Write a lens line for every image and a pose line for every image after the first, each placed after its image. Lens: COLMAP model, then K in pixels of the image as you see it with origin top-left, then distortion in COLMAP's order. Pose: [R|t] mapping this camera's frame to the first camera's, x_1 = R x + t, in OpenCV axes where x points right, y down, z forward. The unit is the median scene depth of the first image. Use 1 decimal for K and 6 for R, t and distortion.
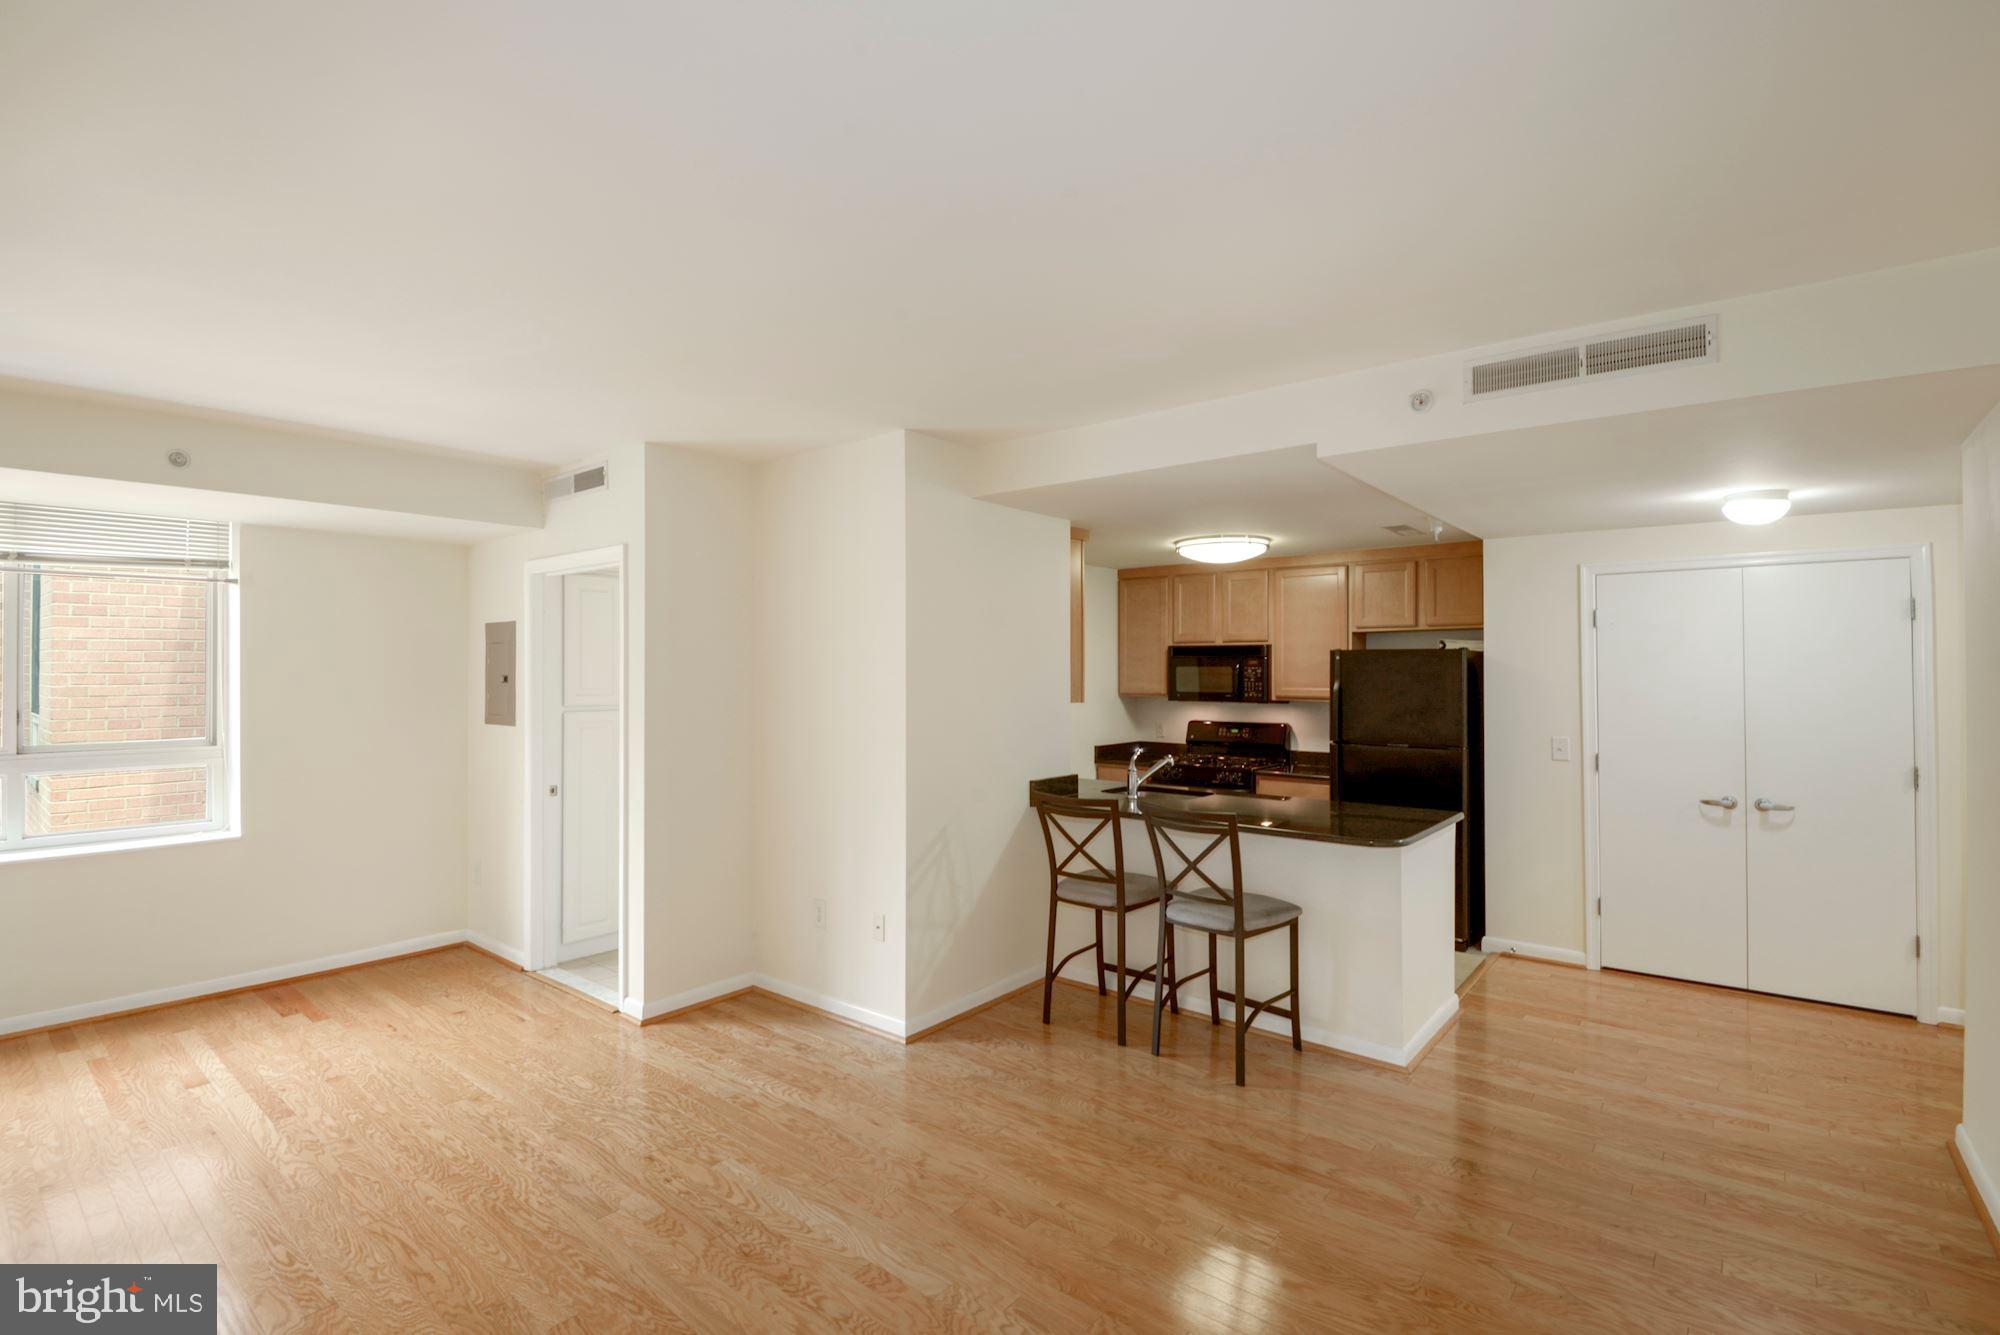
lens RADIAL K [[923.6, 0, 1000.0], [0, 923.6, 667.5], [0, 0, 1]] dist [0.014957, -0.021130]
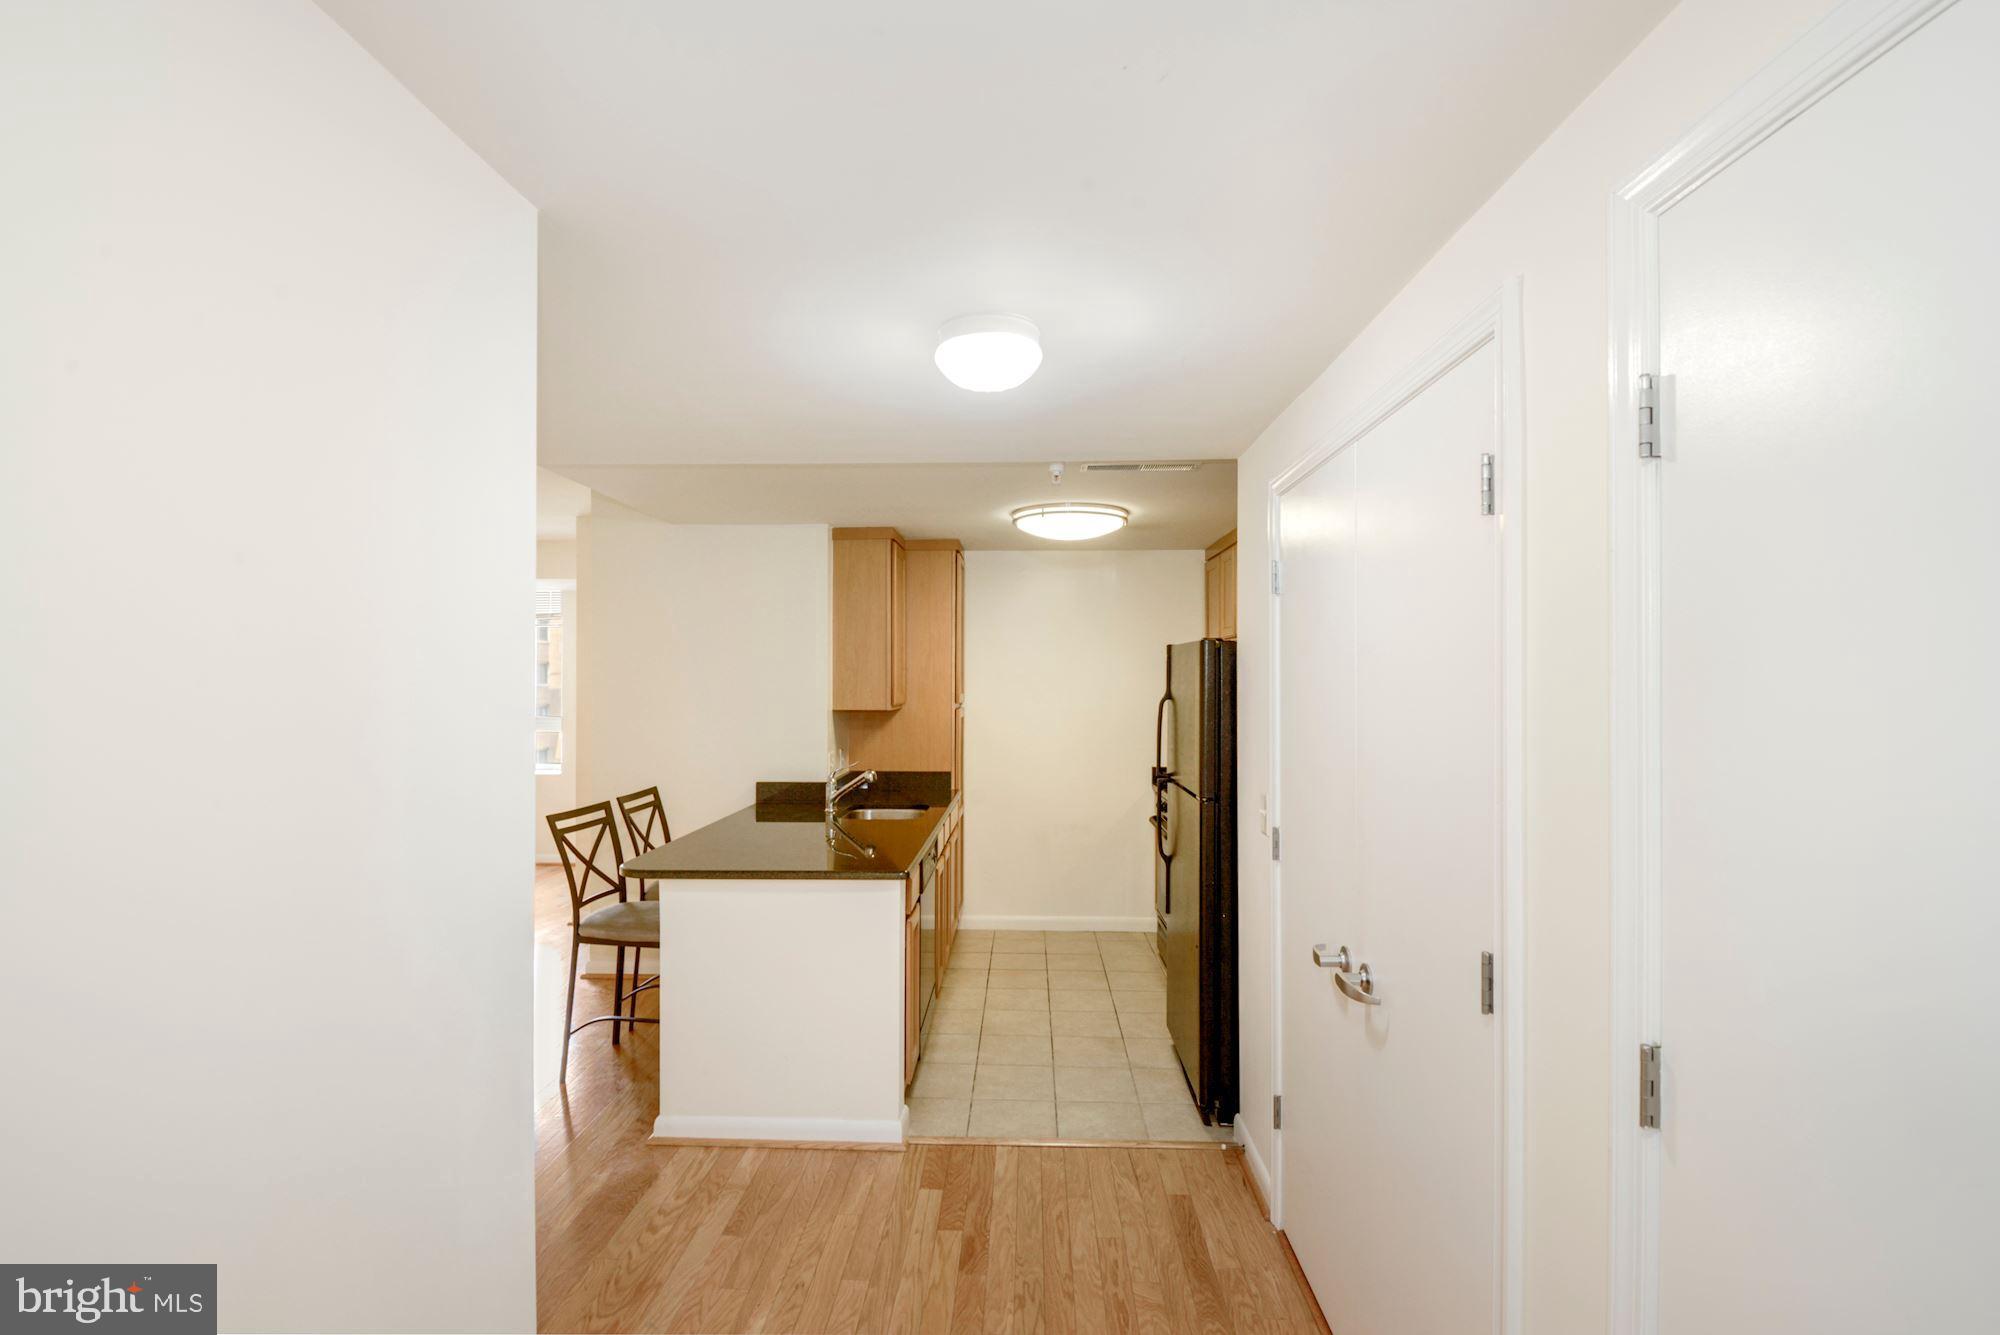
lens RADIAL K [[947.1, 0, 1000.0], [0, 947.1, 667.5], [0, 0, 1]] dist [0.000360, -0.000362]
pose [[0.609032, -0.009055, -0.793094, 1.124284], [0.002870, 0.999953, -0.009213, 0.004607], [0.793140, 0.003335, 0.609030, 0.609479]]
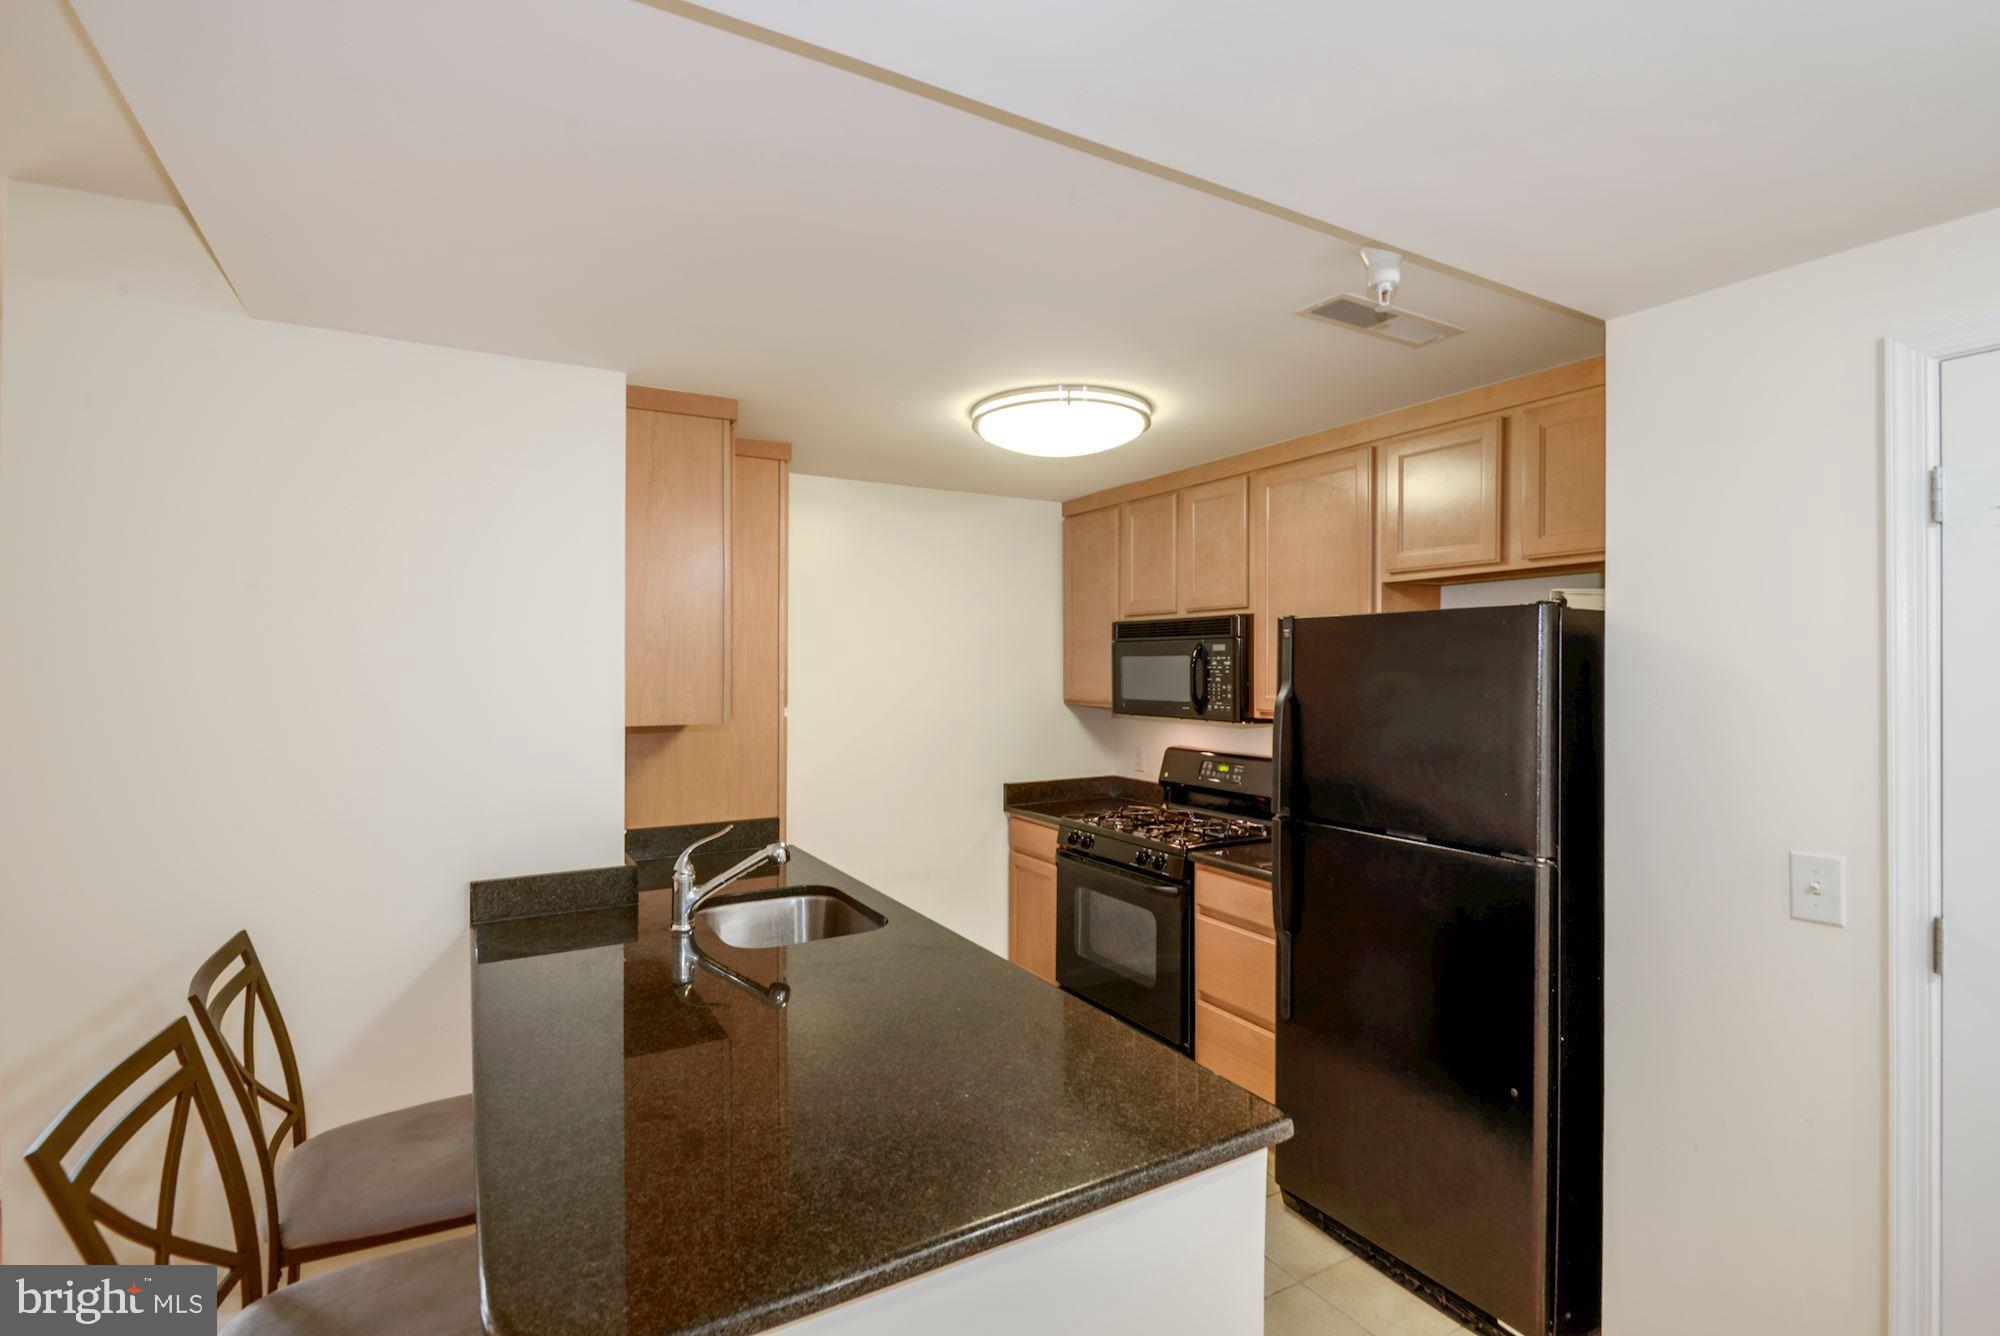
lens RADIAL K [[923.6, 0, 1000.0], [0, 923.6, 668.0], [0, 0, 1]] dist [0.014957, -0.021130]
pose [[0.936202, -0.001244, -0.351461, 0.517314], [0.004281, 0.999960, 0.007864, 0.002525], [0.351437, -0.008867, 0.936170, 0.675548]]
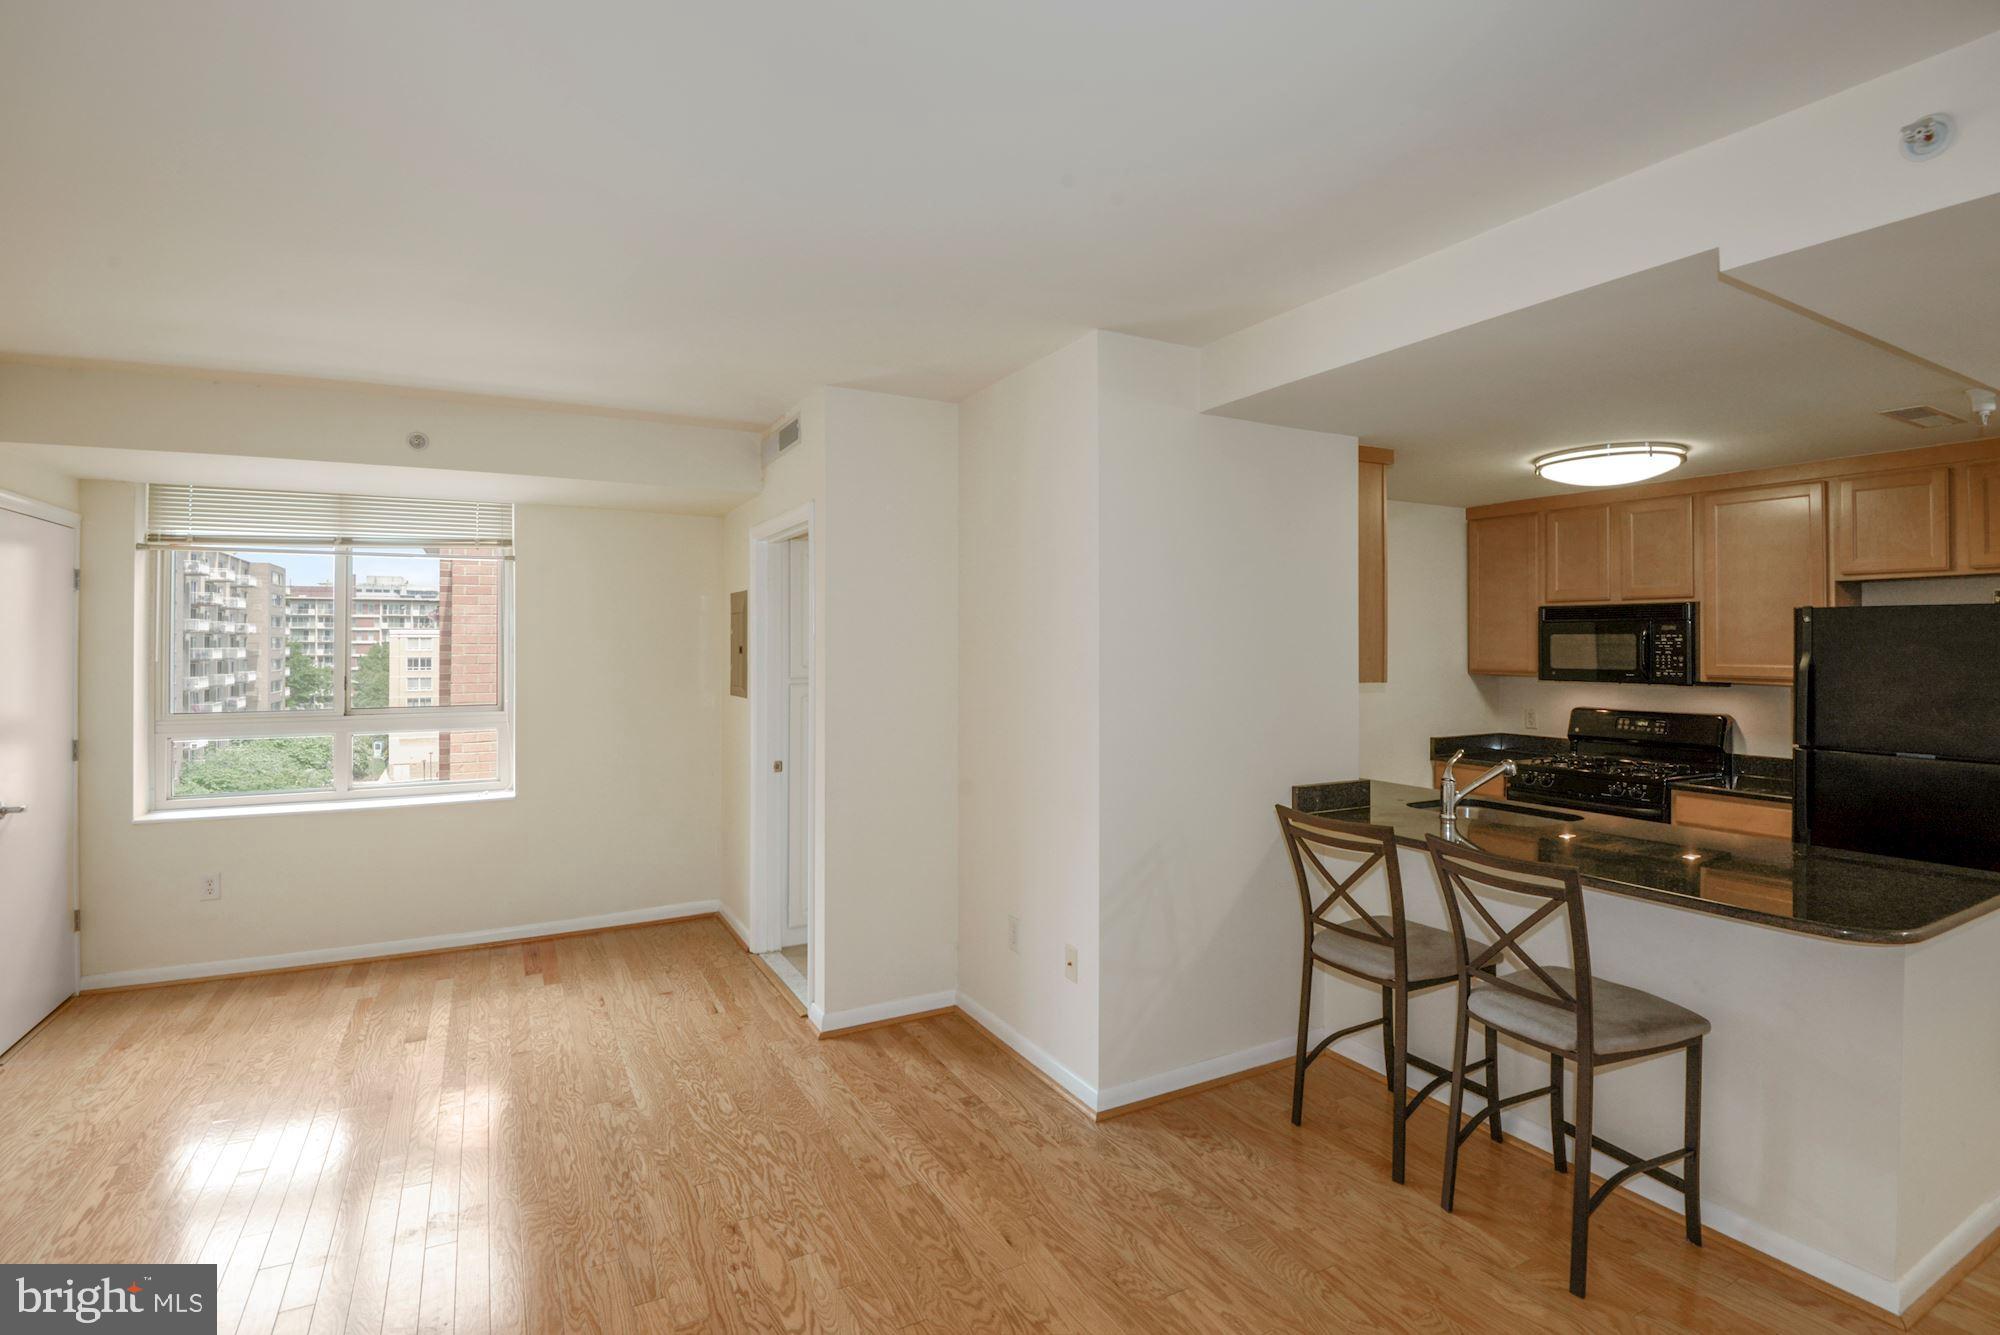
lens RADIAL K [[940.7, 0, 998.6], [0, 940.7, 643.4], [0, 0, 1]] dist [0.001854, -0.025236]
pose [[0.923995, -0.000993, -0.382404, 0.112041], [0.003090, 0.999983, 0.004868, 0.002118], [0.382393, -0.005680, 0.923982, 0.221244]]
